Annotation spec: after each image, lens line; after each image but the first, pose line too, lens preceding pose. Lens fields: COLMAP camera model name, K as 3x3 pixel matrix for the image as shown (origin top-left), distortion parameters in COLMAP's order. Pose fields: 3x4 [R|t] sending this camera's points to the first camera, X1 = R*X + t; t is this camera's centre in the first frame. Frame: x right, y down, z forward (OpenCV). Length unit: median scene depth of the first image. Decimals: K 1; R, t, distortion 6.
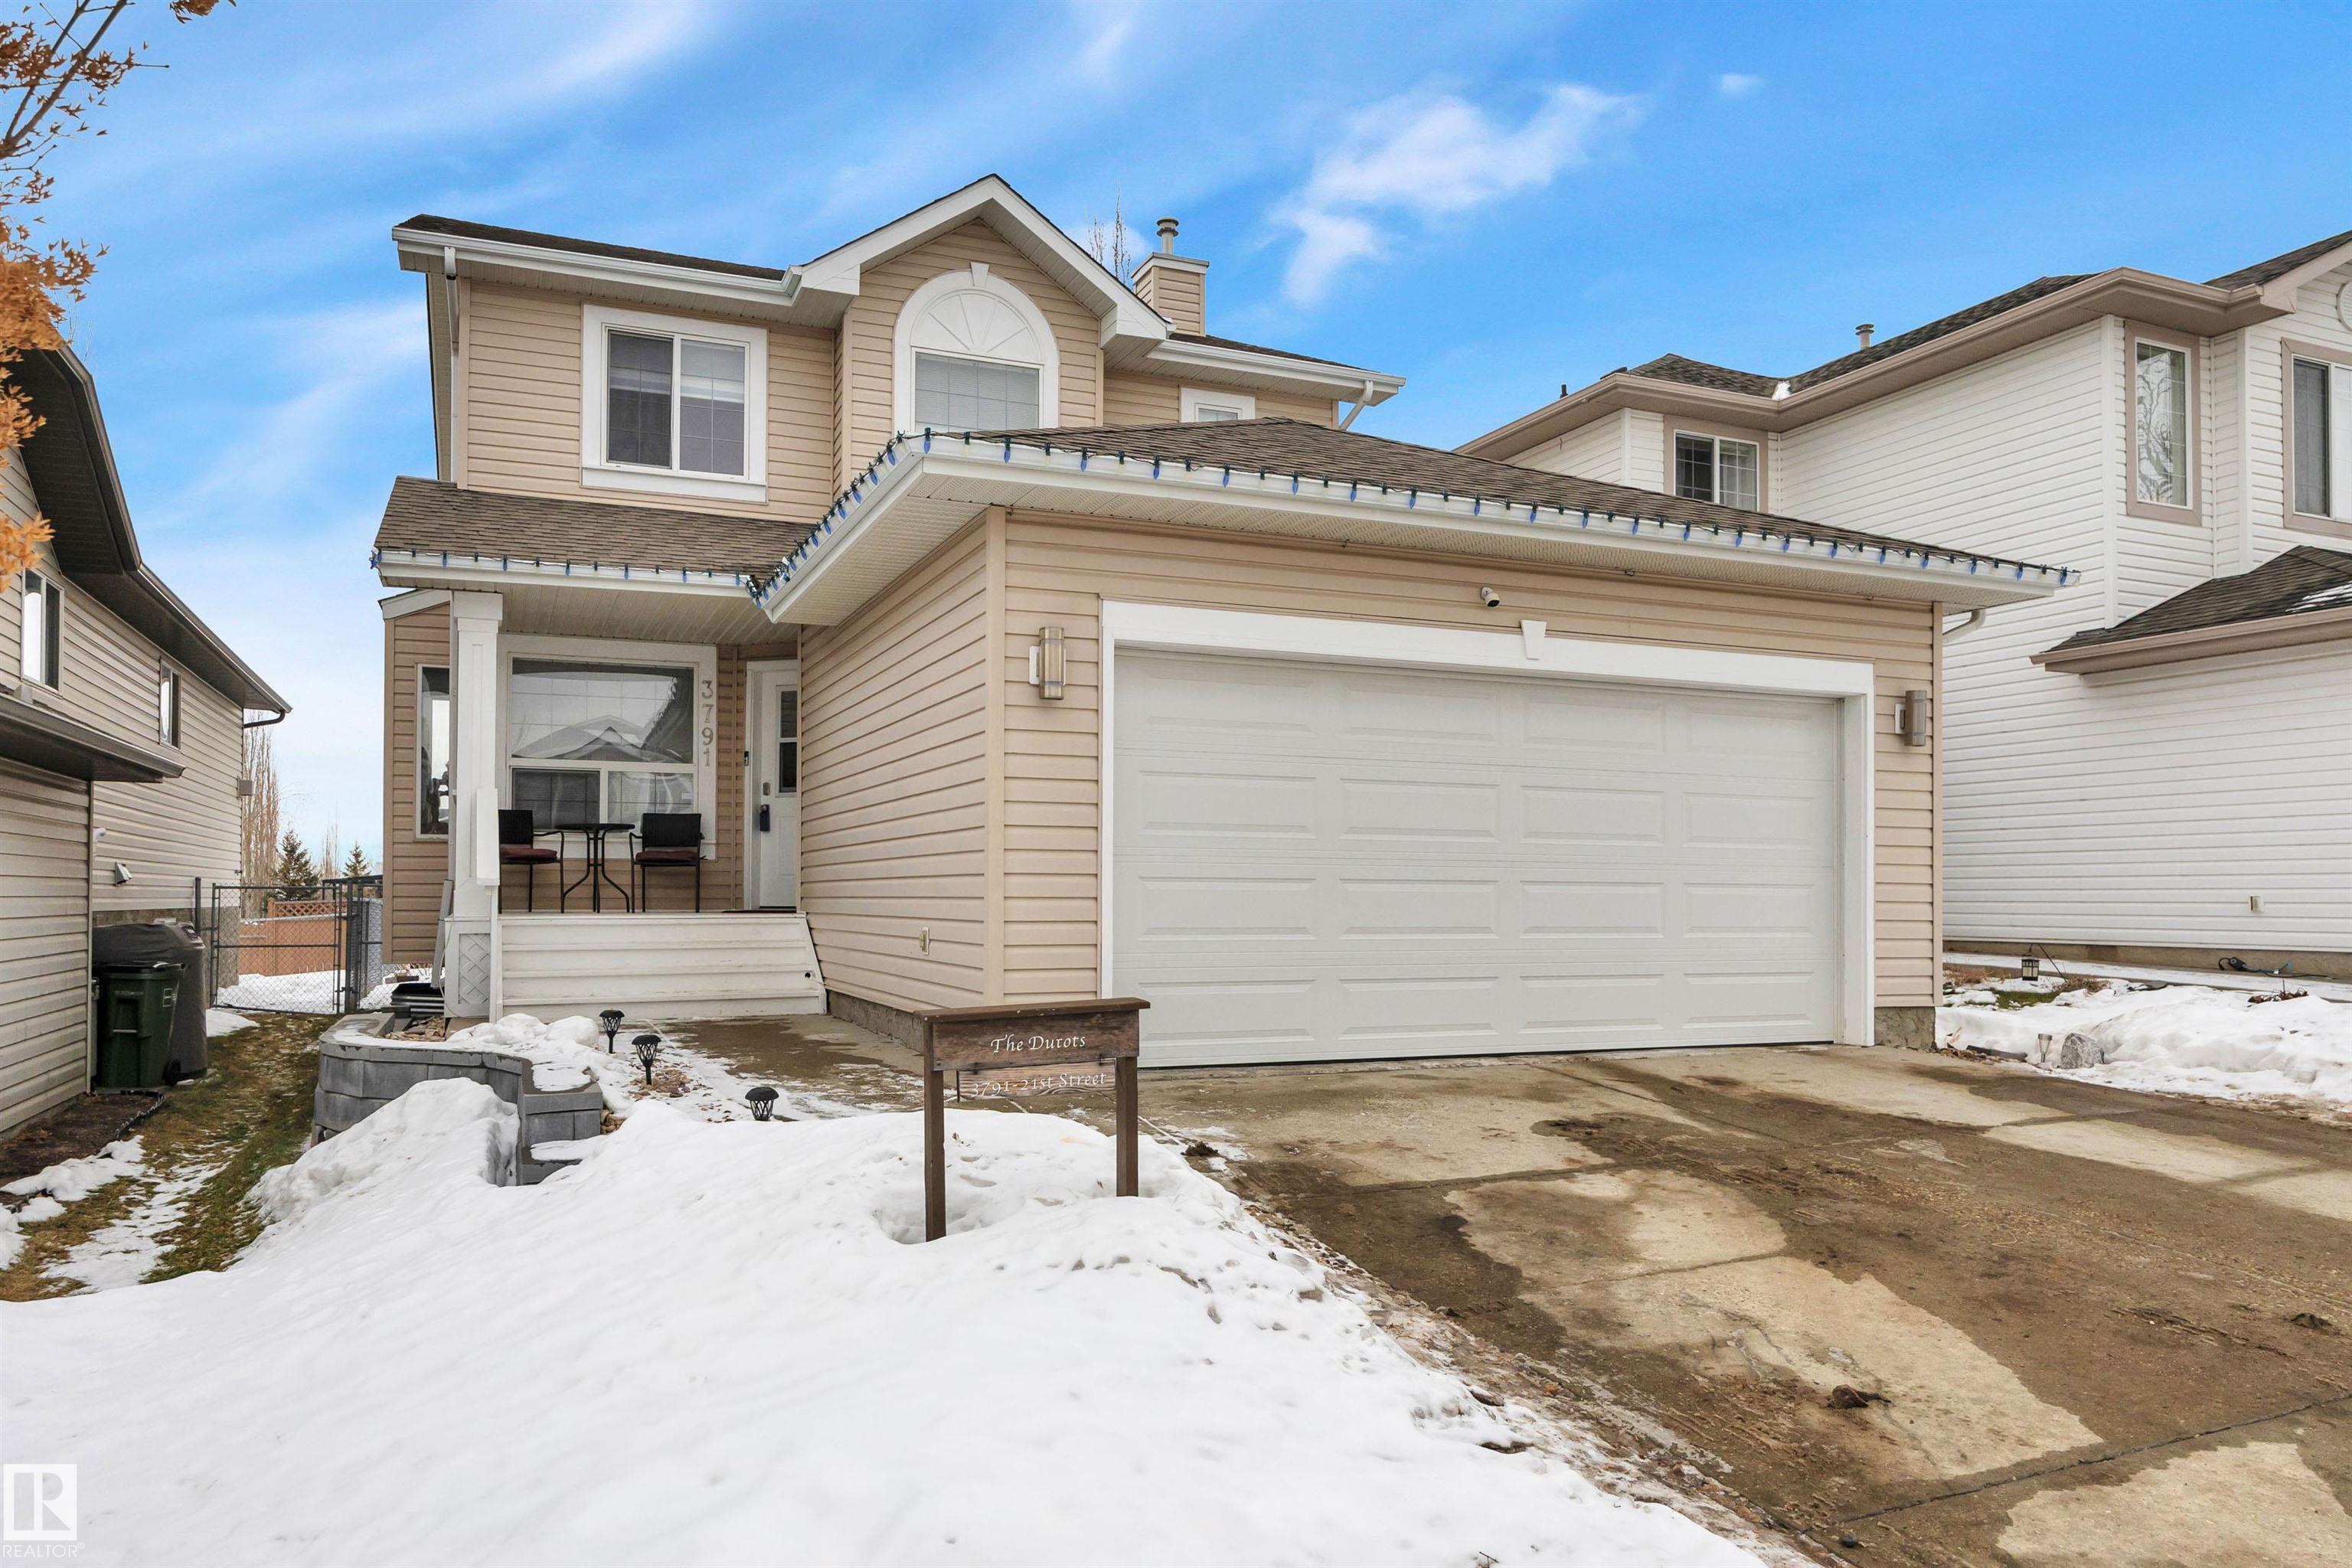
lens RADIAL K [[1472.9, 0, 1061.1], [0, 1472.9, 891.6], [0, 0, 1]] dist [-0.001858, 0.000743]
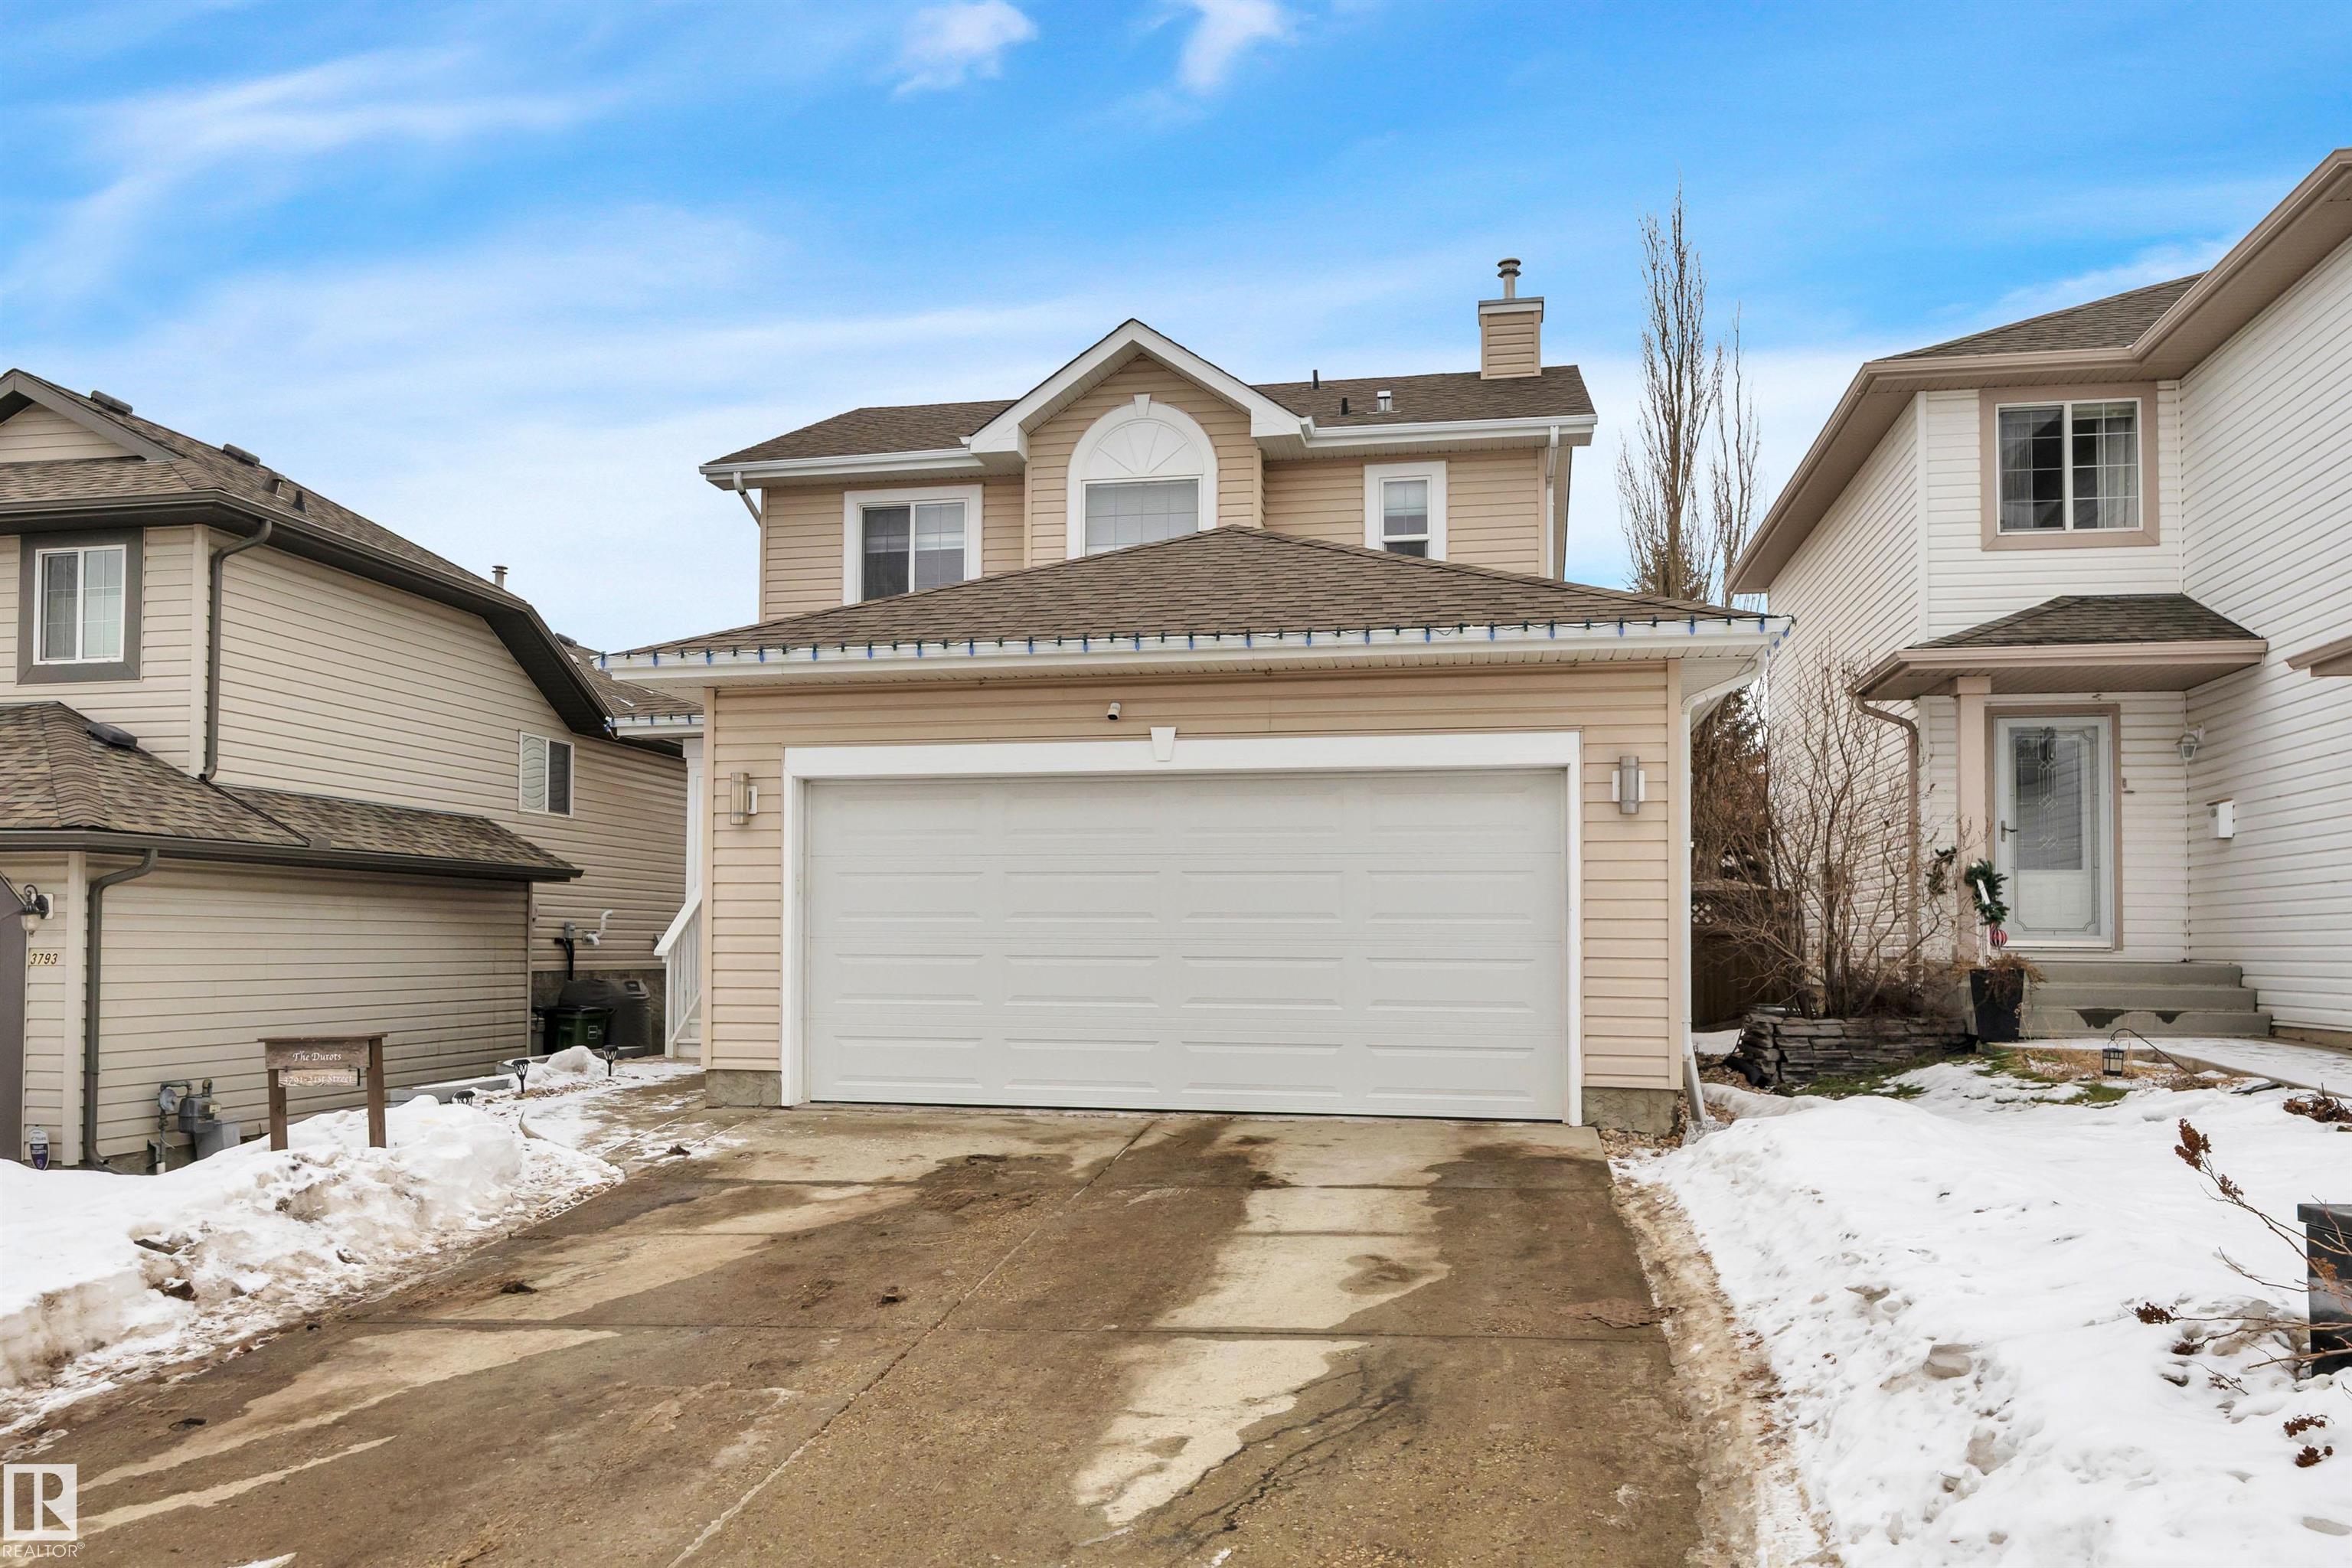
lens RADIAL K [[1688.3, 0, 1173.3], [0, 1688.3, 898.1], [0, 0, 1]] dist [-0.011614, -0.001151]
pose [[0.847148, -0.016617, -0.531097, 0.908164], [0.001540, 0.999583, -0.028819, -0.013271], [0.531354, 0.023596, 0.846821, -0.083297]]
